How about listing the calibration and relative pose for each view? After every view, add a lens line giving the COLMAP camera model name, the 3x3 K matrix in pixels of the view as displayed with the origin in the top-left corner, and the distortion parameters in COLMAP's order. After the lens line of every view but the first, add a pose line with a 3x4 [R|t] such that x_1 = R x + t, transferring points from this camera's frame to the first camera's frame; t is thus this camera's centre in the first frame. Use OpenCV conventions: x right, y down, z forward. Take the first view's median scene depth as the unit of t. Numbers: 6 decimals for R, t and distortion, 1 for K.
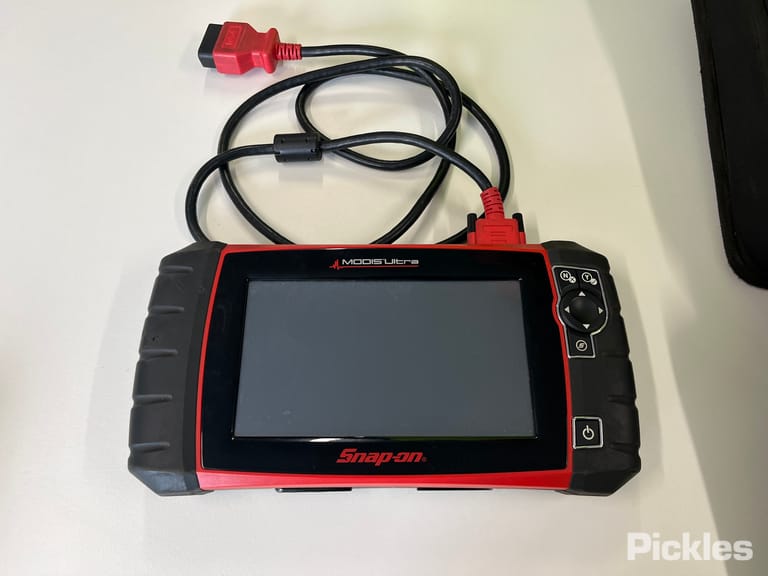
lens RADIAL K [[623.3, 0, 379.5], [0, 623.3, 293.4], [0, 0, 1]] dist [0.036316, -0.076399]
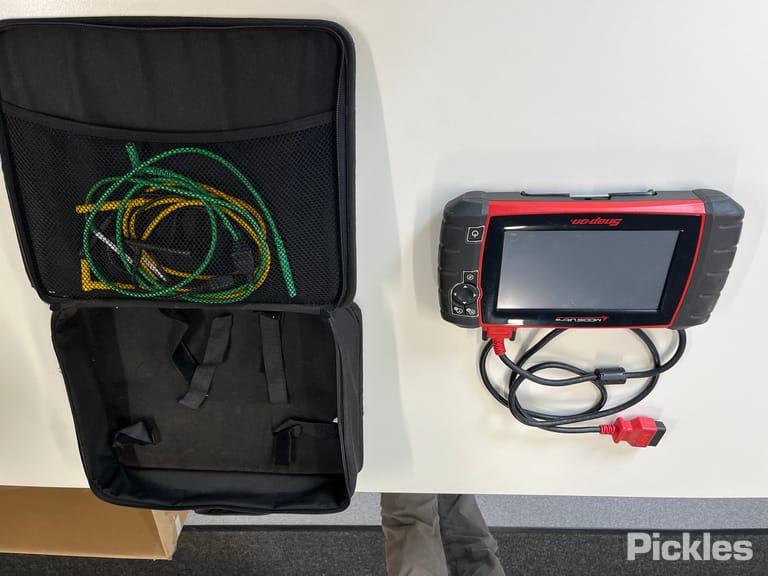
lens RADIAL K [[623.3, 0, 383.8], [0, 623.3, 293.5], [0, 0, 1]] dist [0.036316, -0.076399]
pose [[-0.998349, -0.005958, 0.057127, 0.363051], [-0.005756, -0.979221, -0.202715, 0.309303], [0.057148, -0.202710, 0.977570, -0.581296]]
